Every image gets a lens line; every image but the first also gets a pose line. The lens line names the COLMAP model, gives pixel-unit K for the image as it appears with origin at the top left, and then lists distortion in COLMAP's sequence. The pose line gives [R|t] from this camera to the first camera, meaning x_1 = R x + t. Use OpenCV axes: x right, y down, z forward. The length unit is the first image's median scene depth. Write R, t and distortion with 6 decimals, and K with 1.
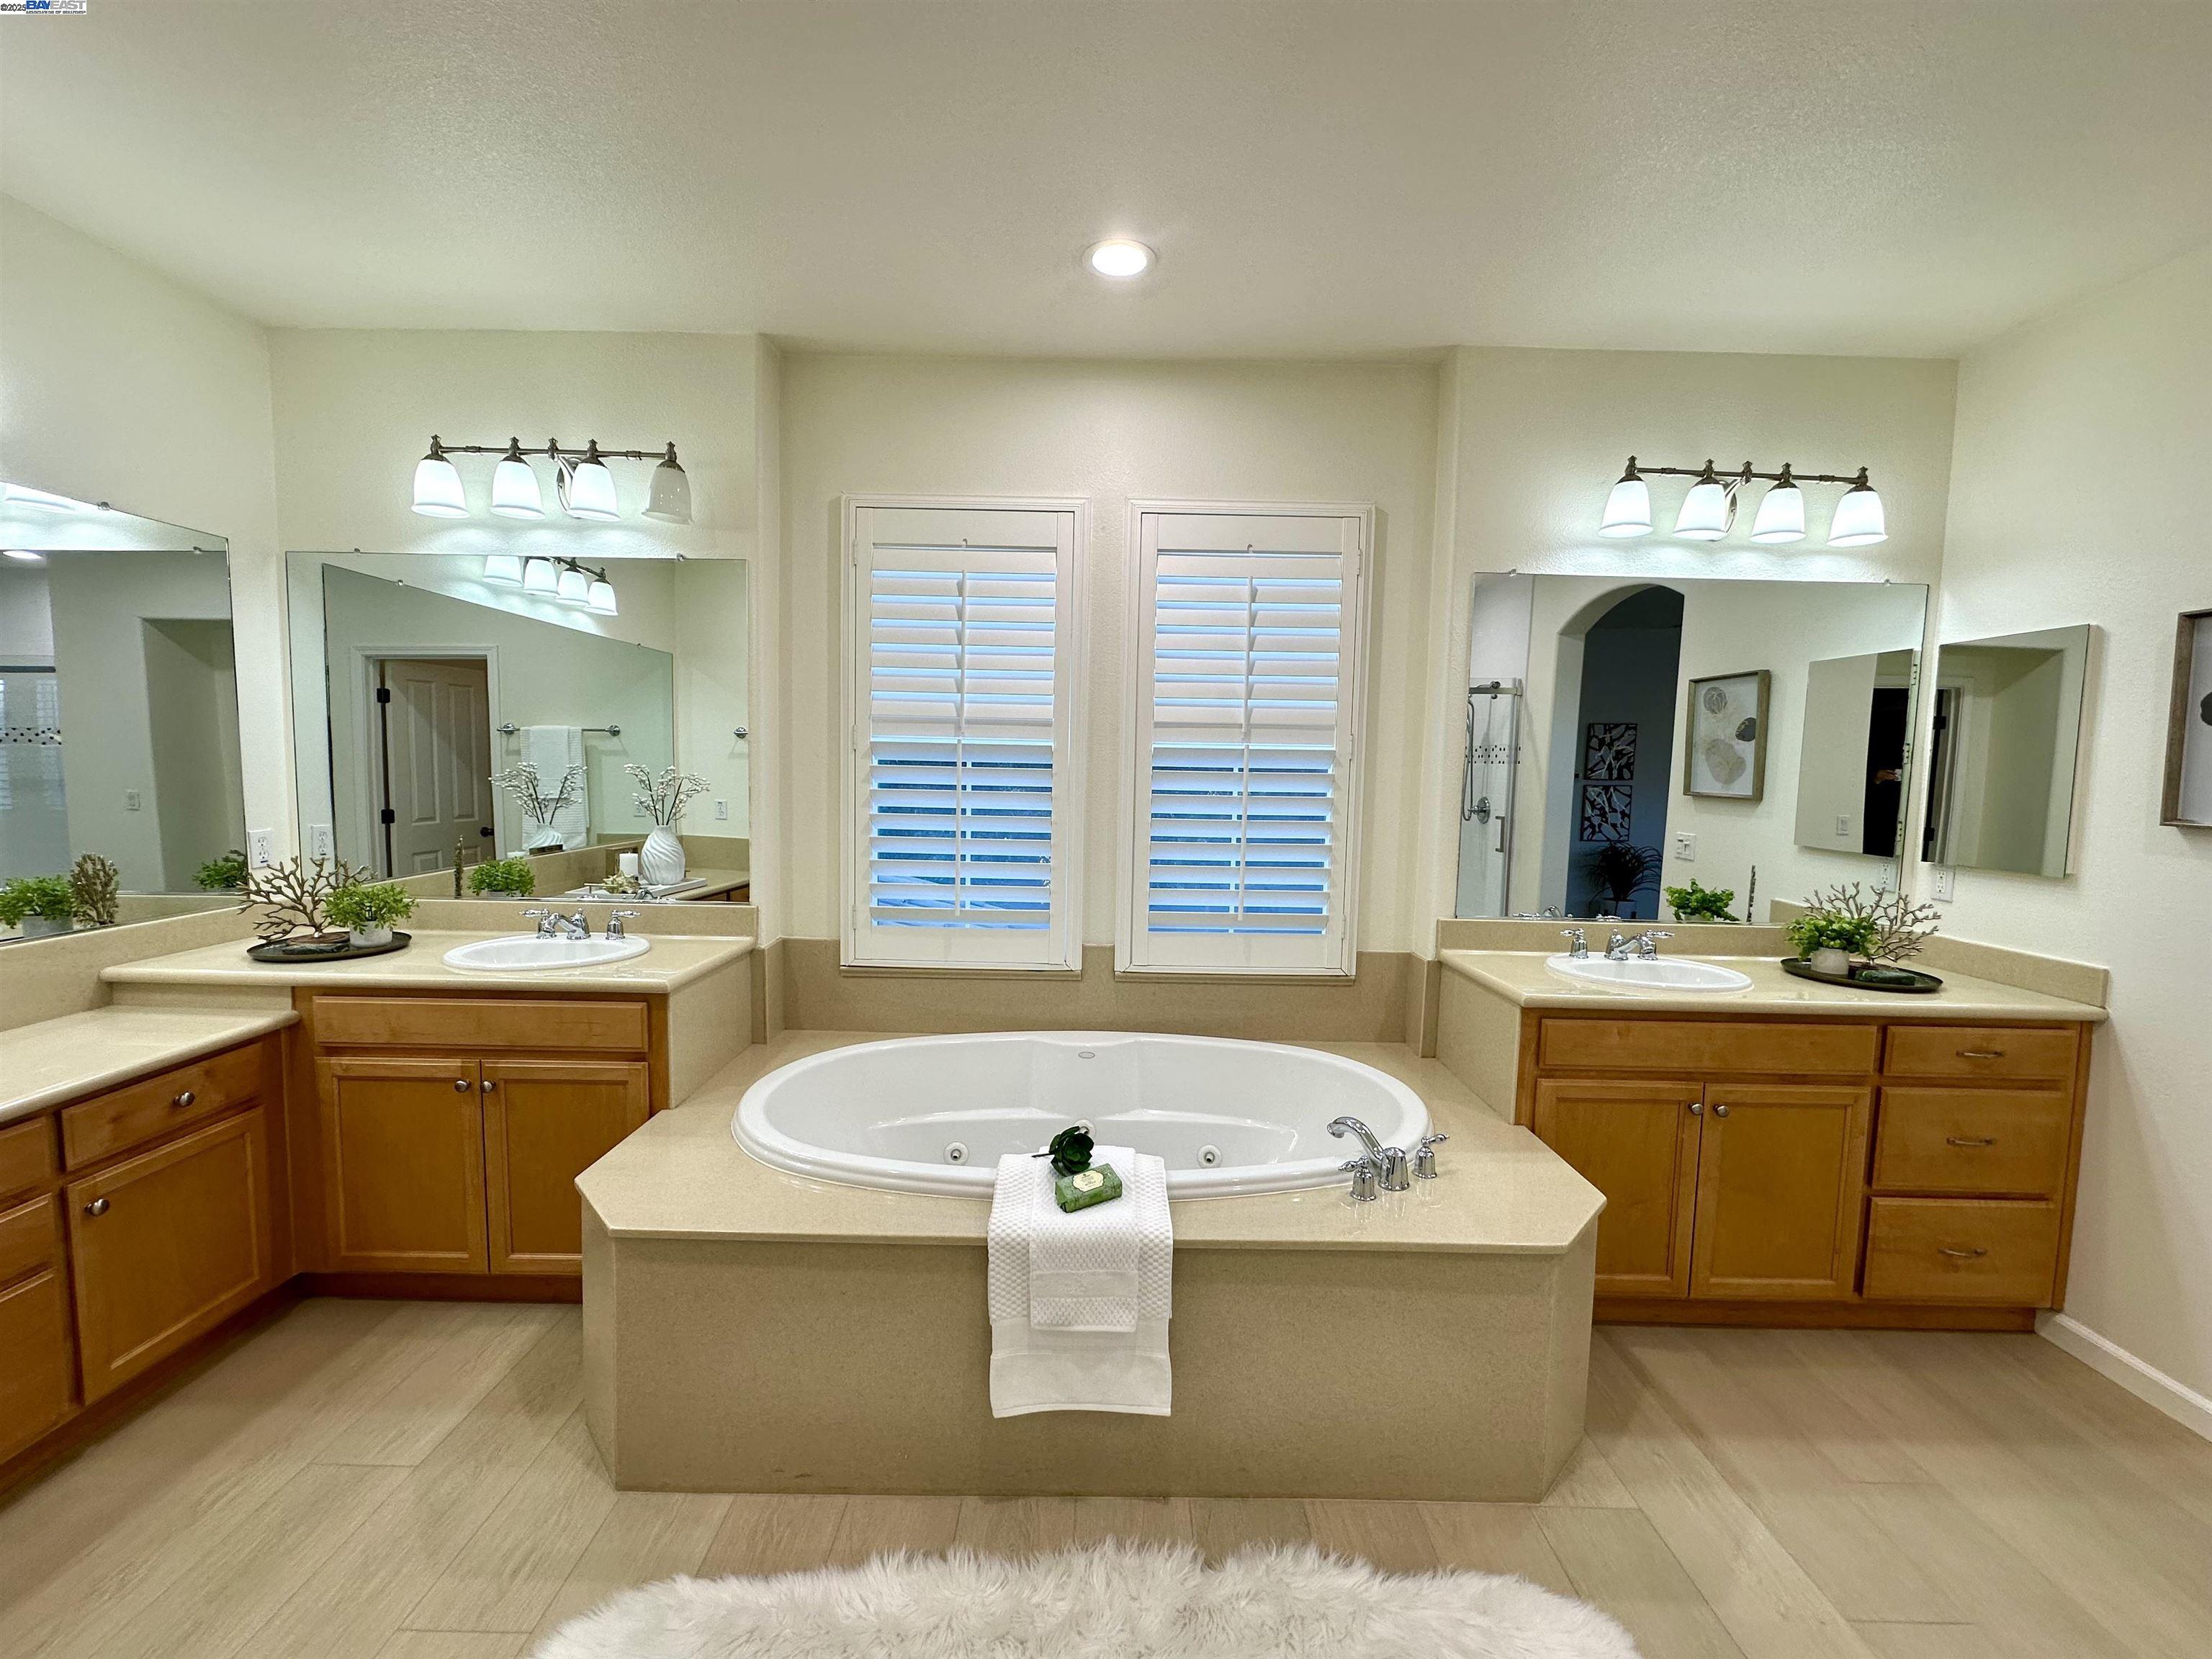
lens RADIAL K [[888.9, 0, 1105.9], [0, 888.9, 839.3], [0, 0, 1]] dist [0.000475, -0.000250]
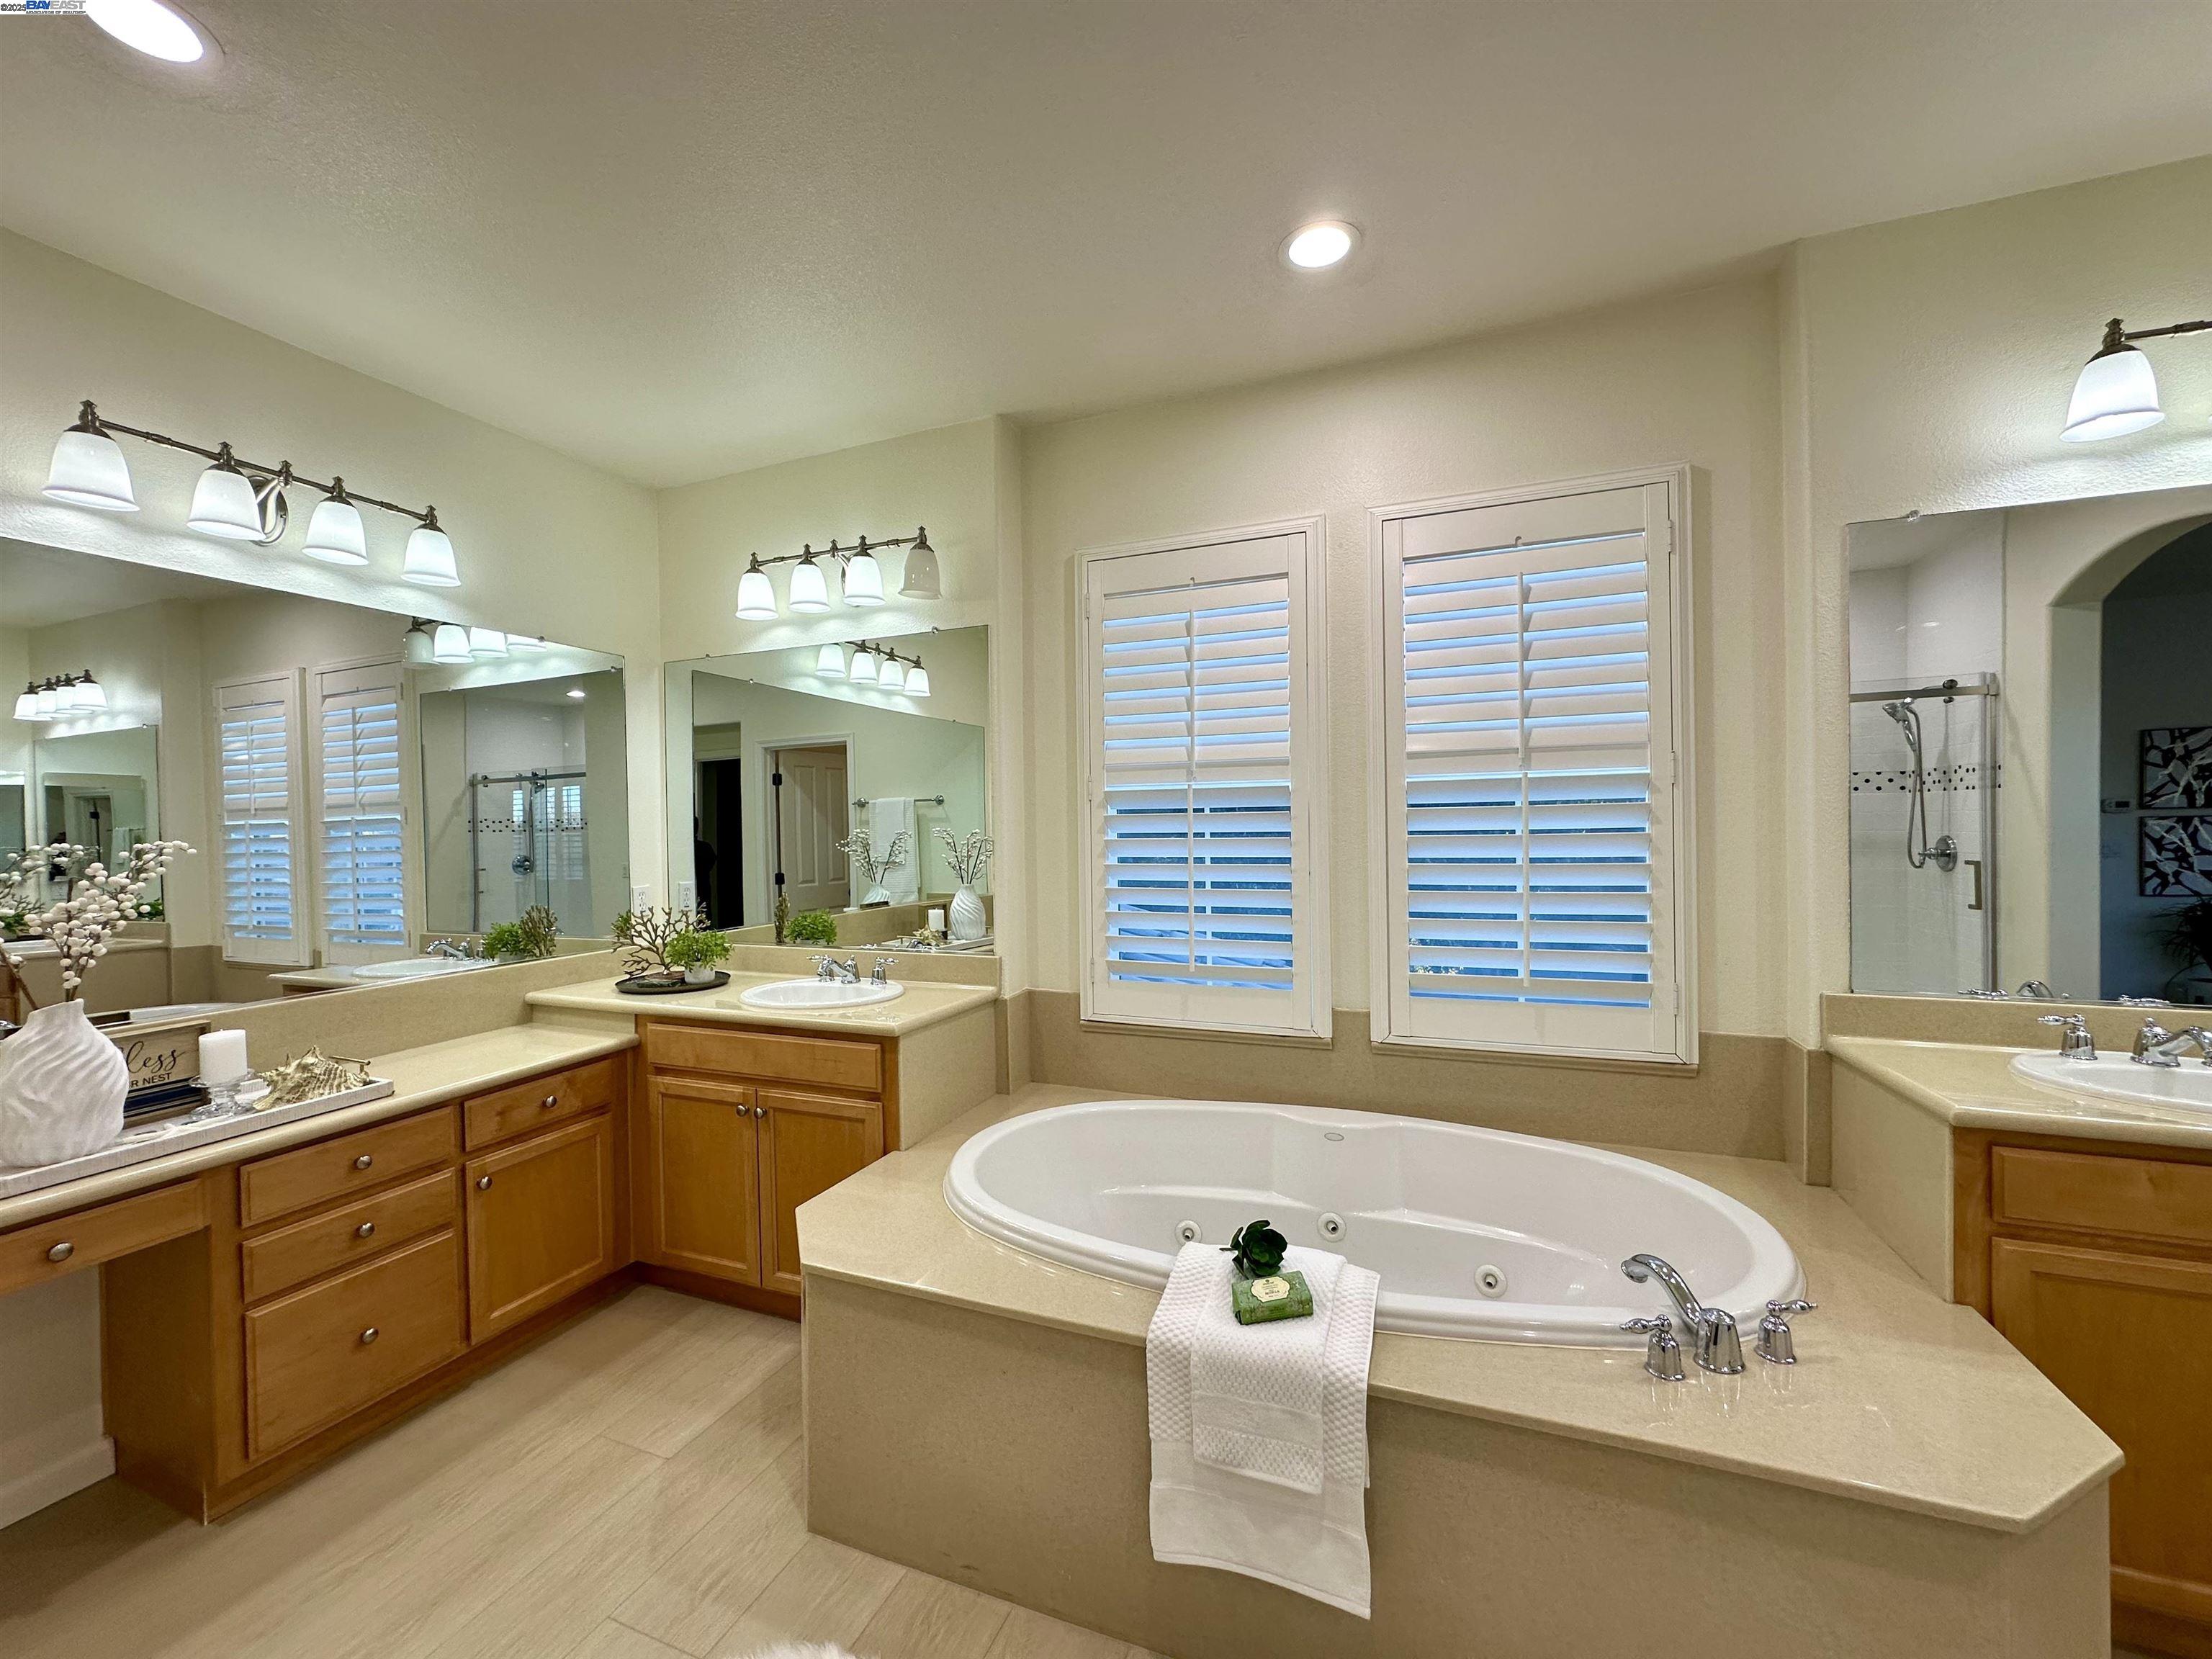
lens RADIAL K [[888.9, 0, 1106.3], [0, 888.9, 836.6], [0, 0, 1]] dist [0.000475, -0.000250]
pose [[0.925482, -0.030580, -0.377556, 0.121624], [0.002331, 0.997177, -0.075051, 0.016190], [0.378786, 0.068578, 0.922940, 0.102952]]
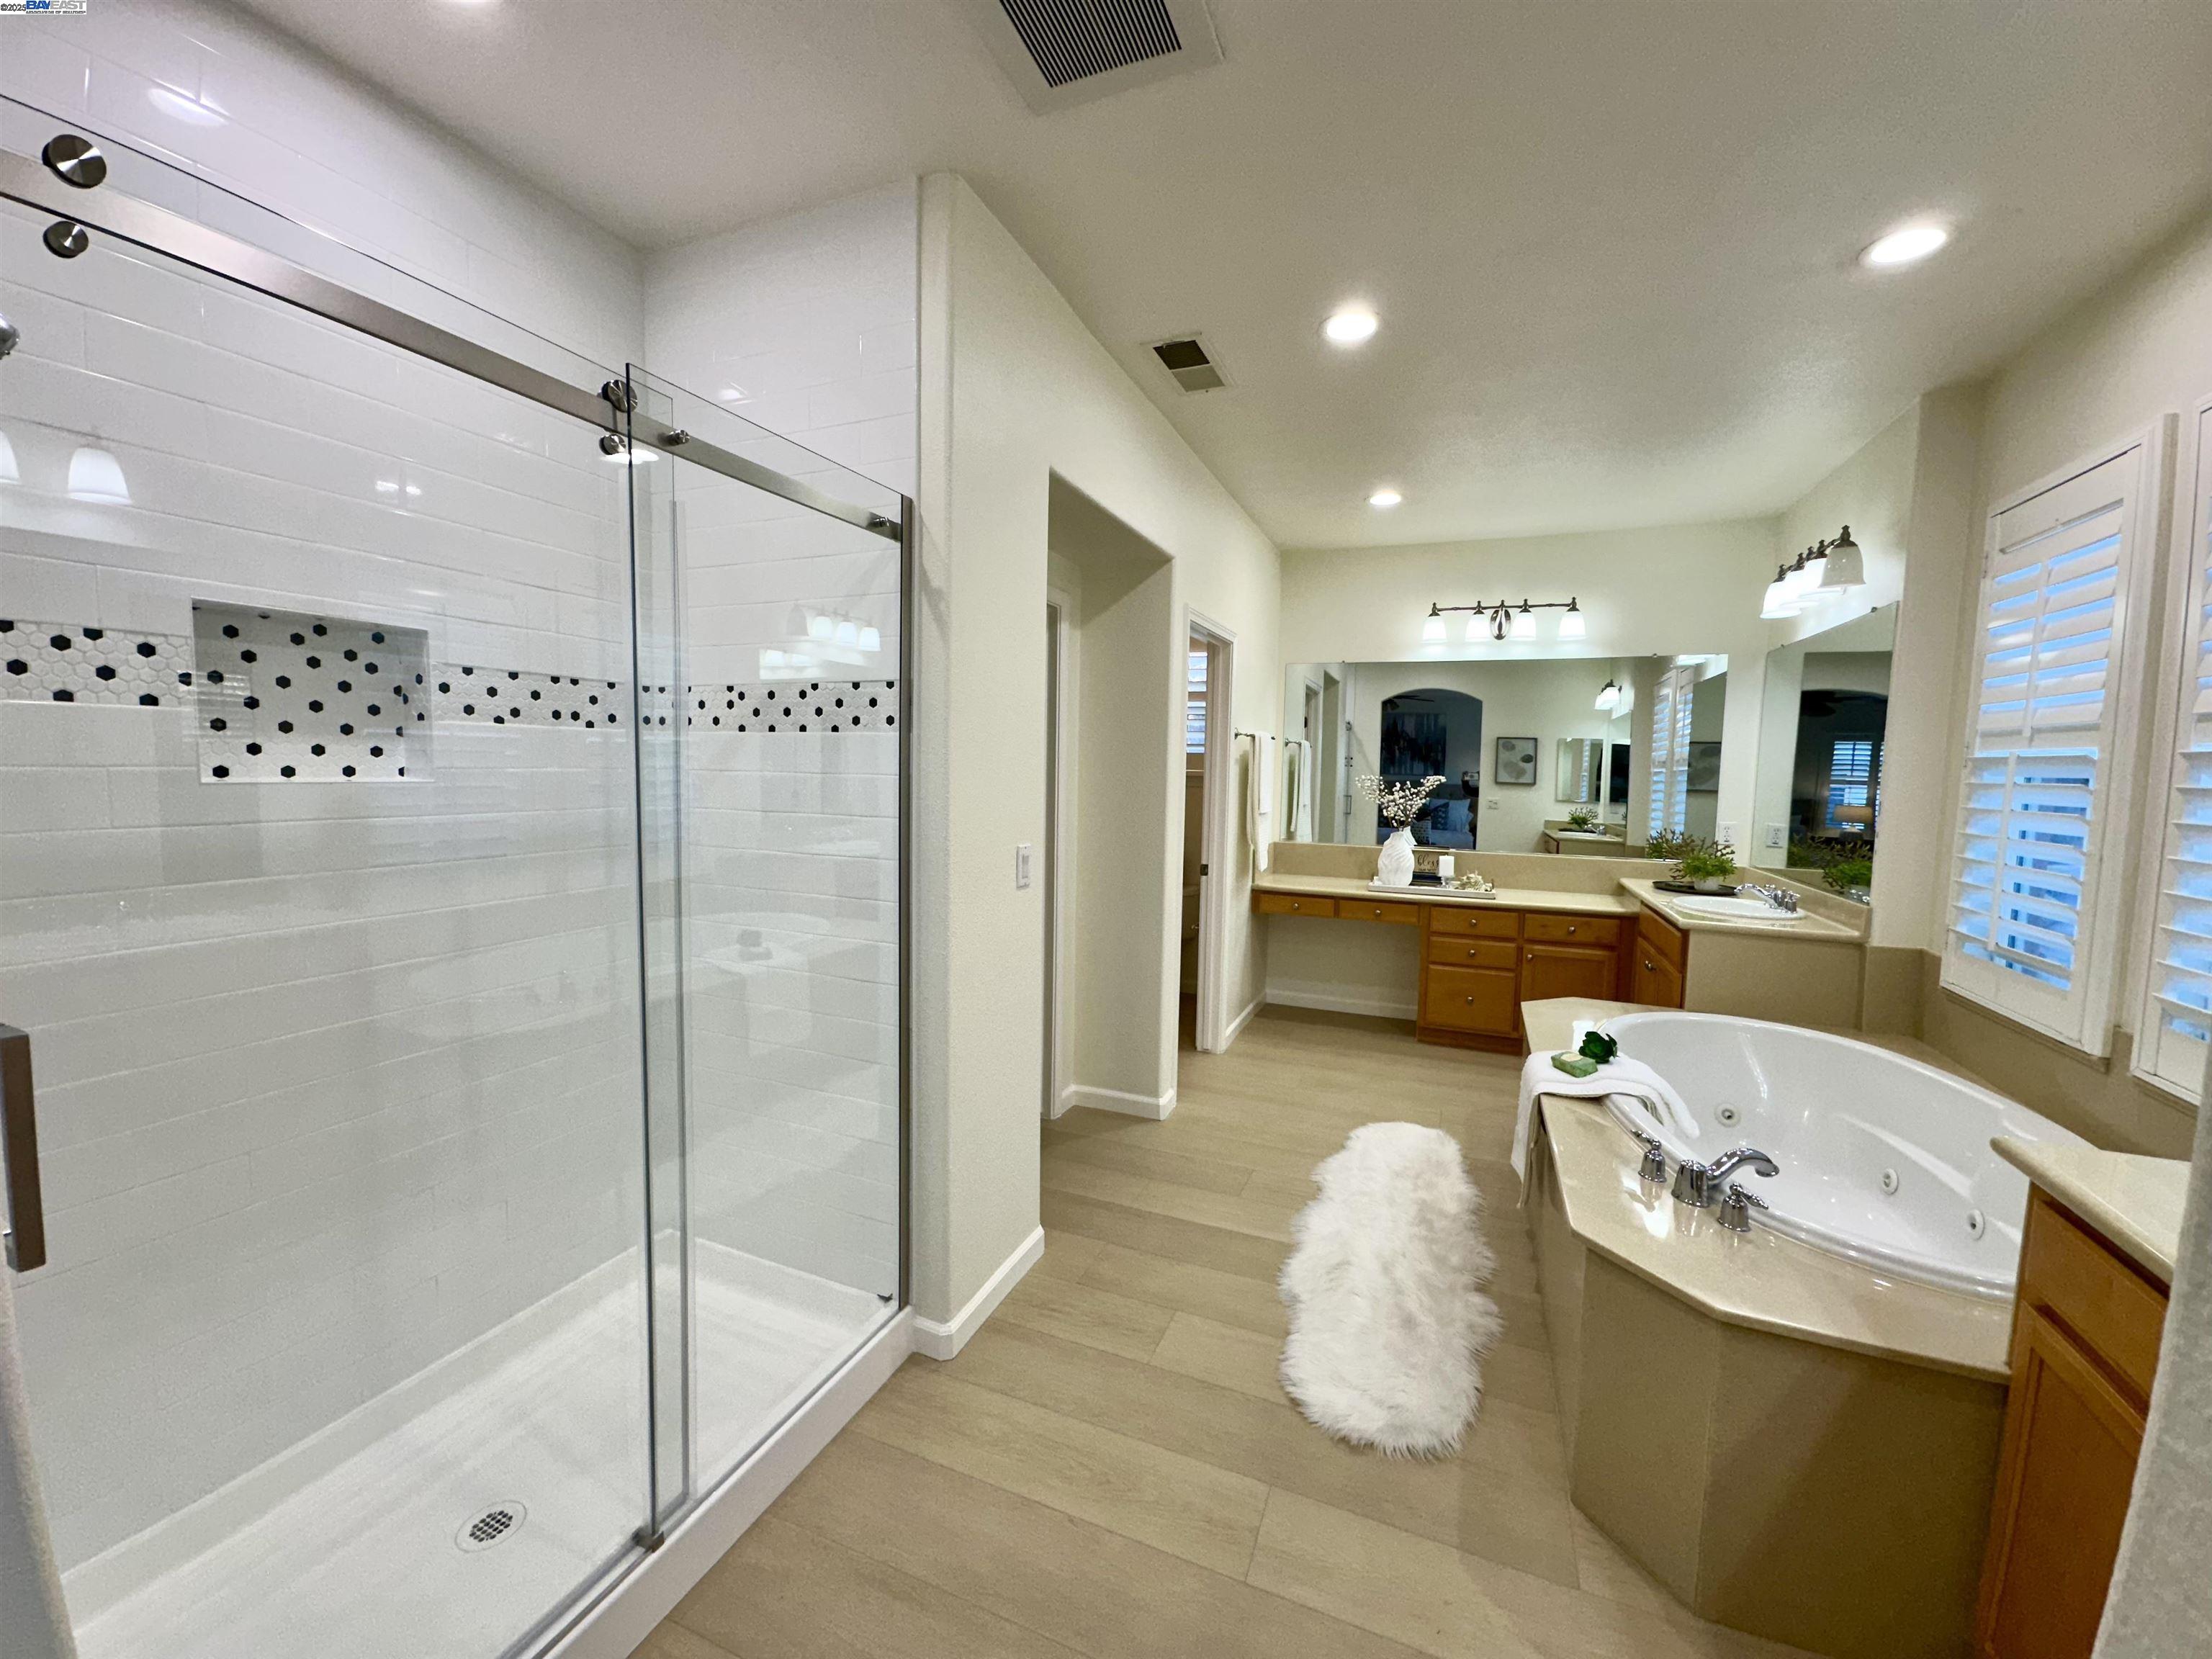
lens RADIAL K [[888.9, 0, 1092.5], [0, 888.9, 833.8], [0, 0, 1]] dist [0.000475, -0.000250]
pose [[-0.392391, 0.054552, -0.918179, 1.126113], [-0.106084, 0.988894, 0.104090, -0.029930], [0.913660, 0.138248, -0.382246, 0.569694]]
